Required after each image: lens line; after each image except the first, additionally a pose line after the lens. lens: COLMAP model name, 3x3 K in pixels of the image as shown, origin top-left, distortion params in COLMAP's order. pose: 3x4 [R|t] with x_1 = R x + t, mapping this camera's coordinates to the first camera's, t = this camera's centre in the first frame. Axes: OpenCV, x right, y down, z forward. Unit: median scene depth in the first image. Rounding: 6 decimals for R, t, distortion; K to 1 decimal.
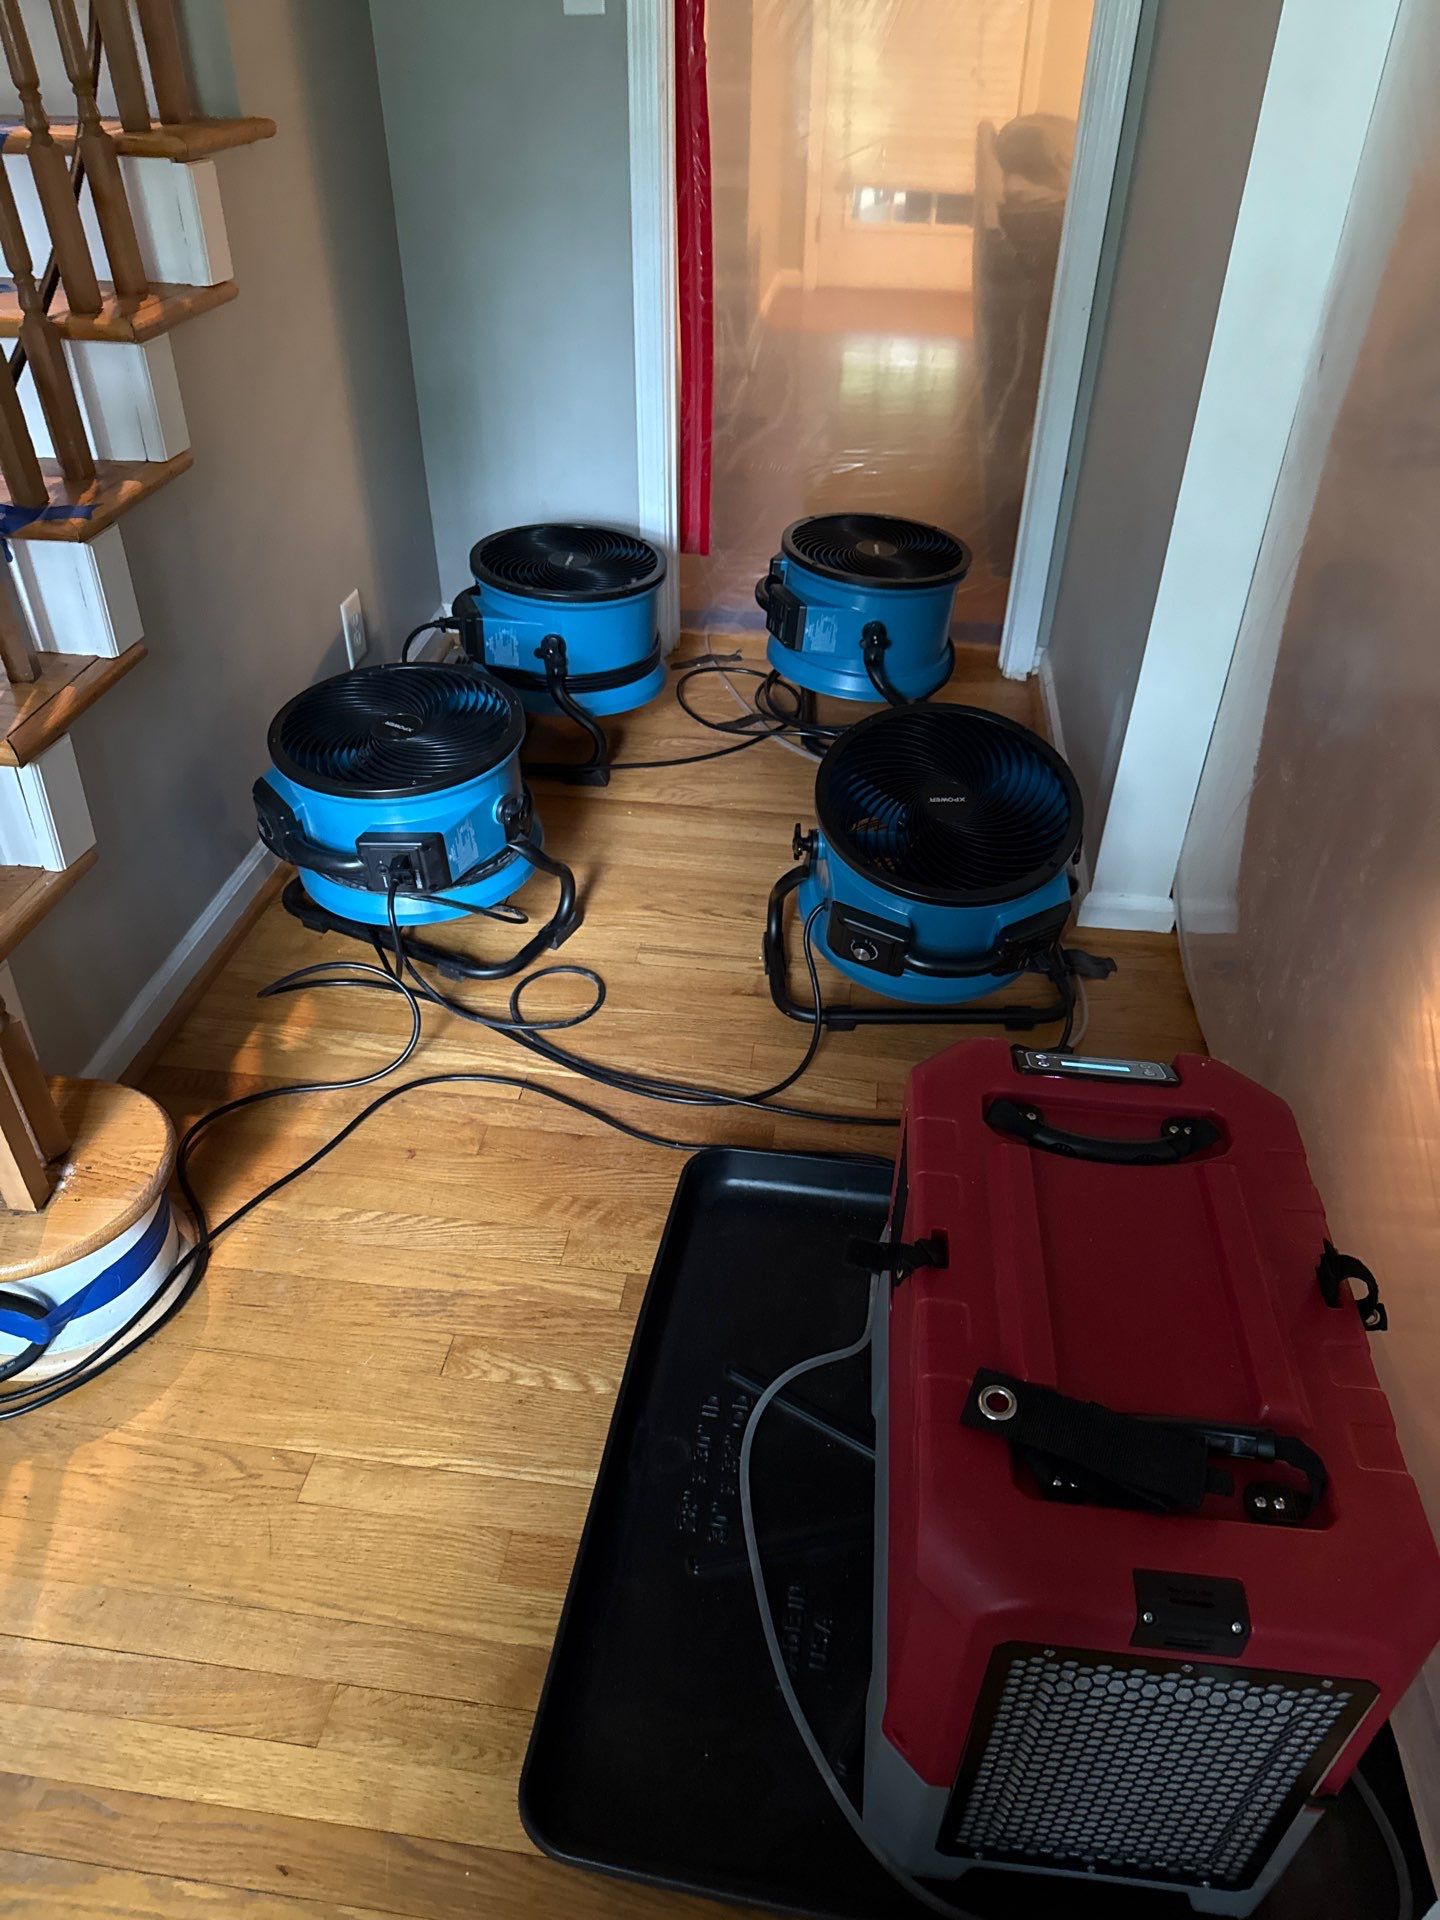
lens RADIAL K [[1325.4, 0, 717.3], [0, 1325.4, 956.9], [0, 0, 1]] dist [0.023193, -0.023031]
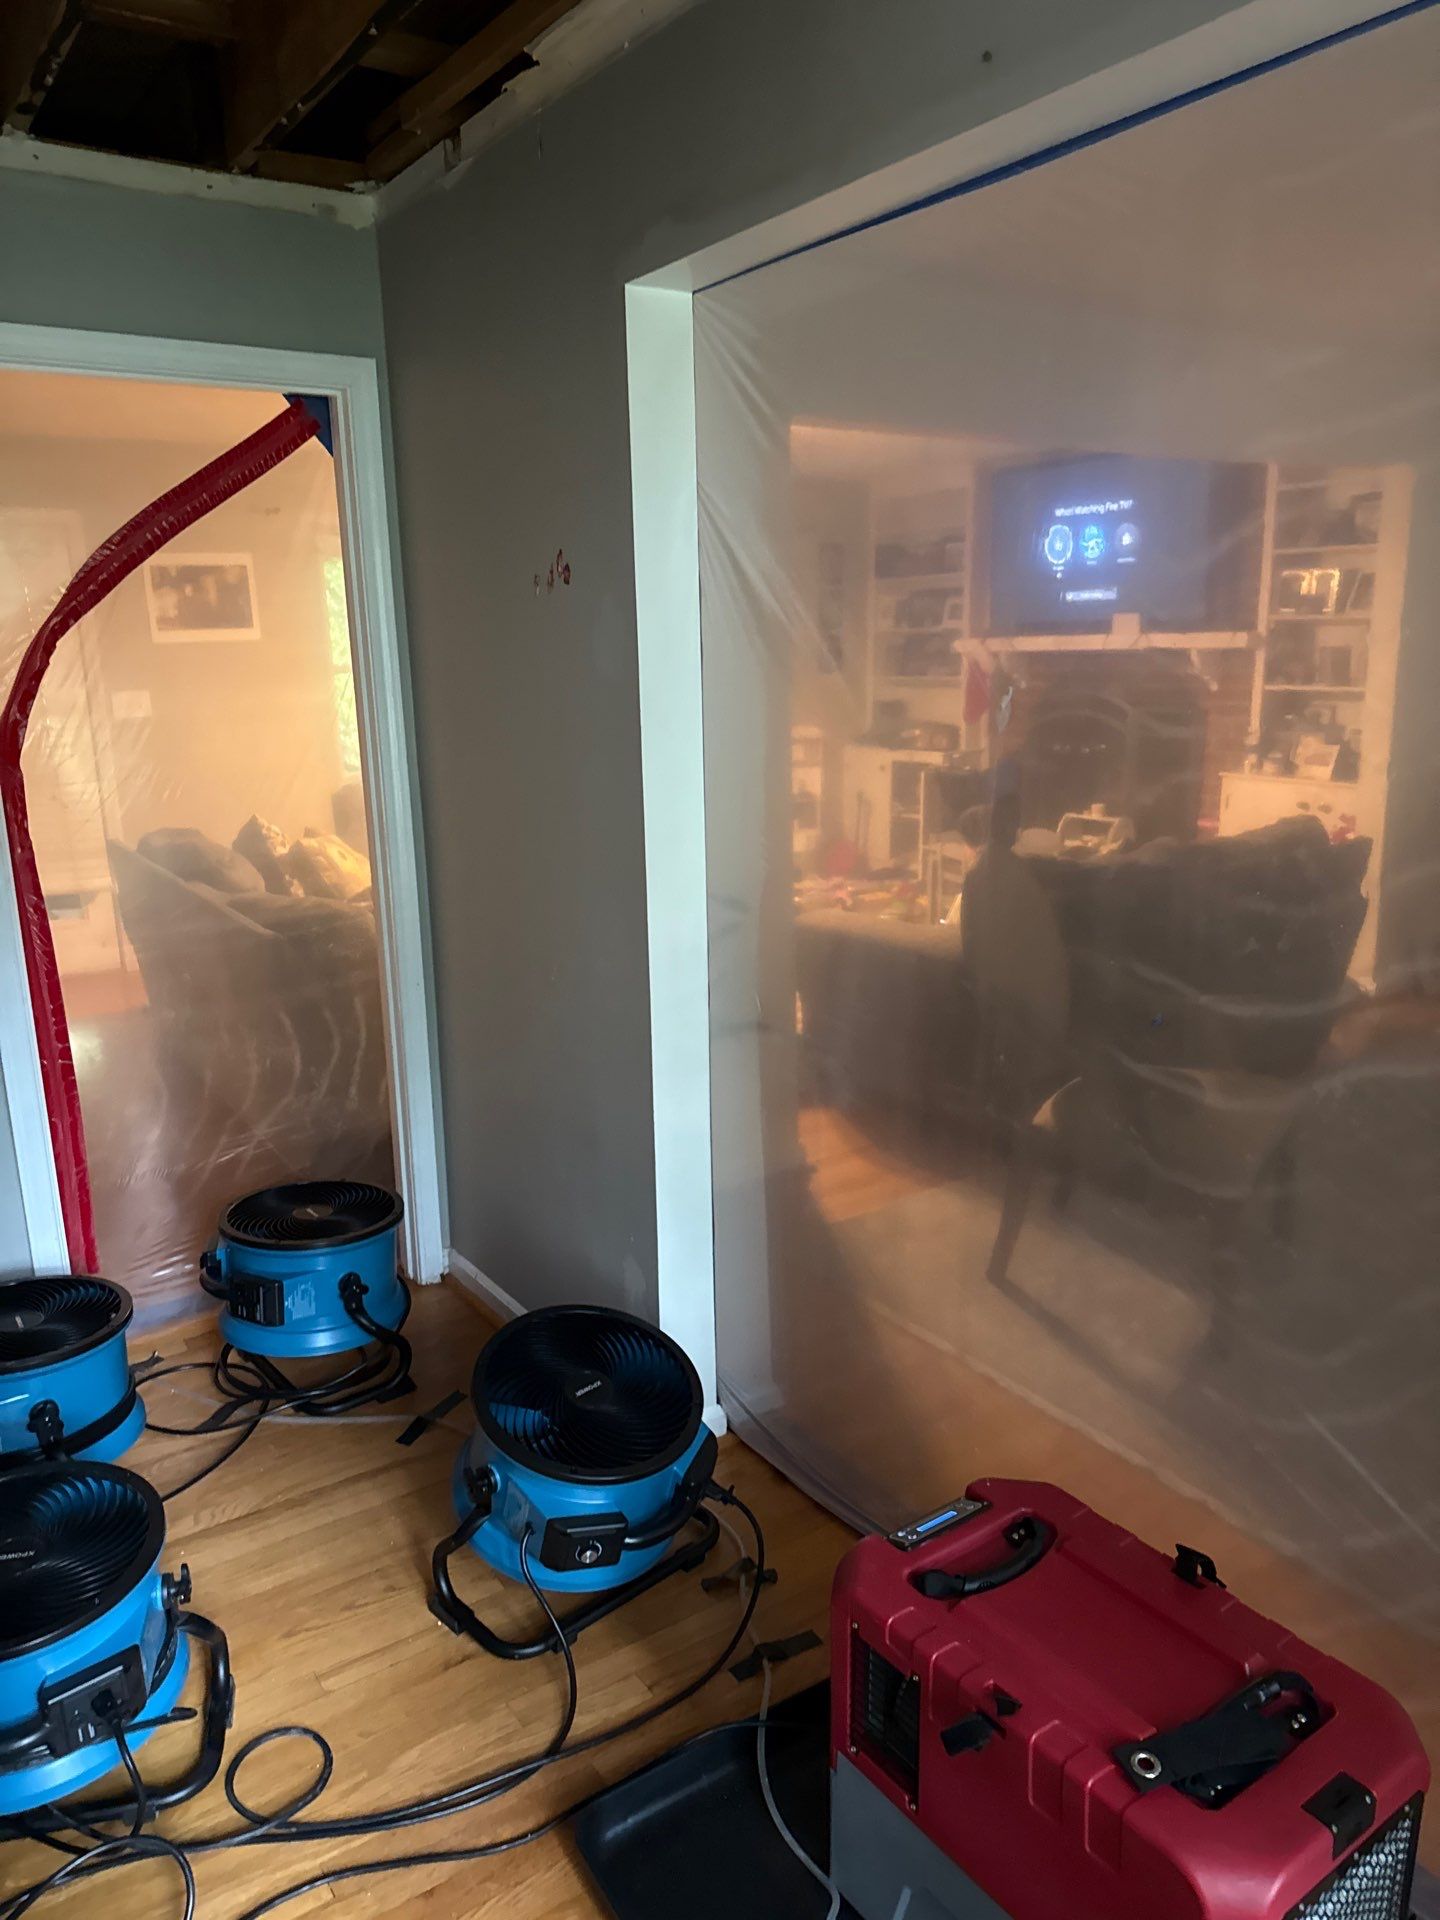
lens RADIAL K [[1325.4, 0, 689.5], [0, 1325.4, 958.3], [0, 0, 1]] dist [0.023193, -0.023031]
pose [[0.760611, -0.179459, 0.623912, -0.361815], [0.420509, 0.868373, -0.262869, -0.091440], [-0.494614, 0.462302, 0.735958, -0.059010]]
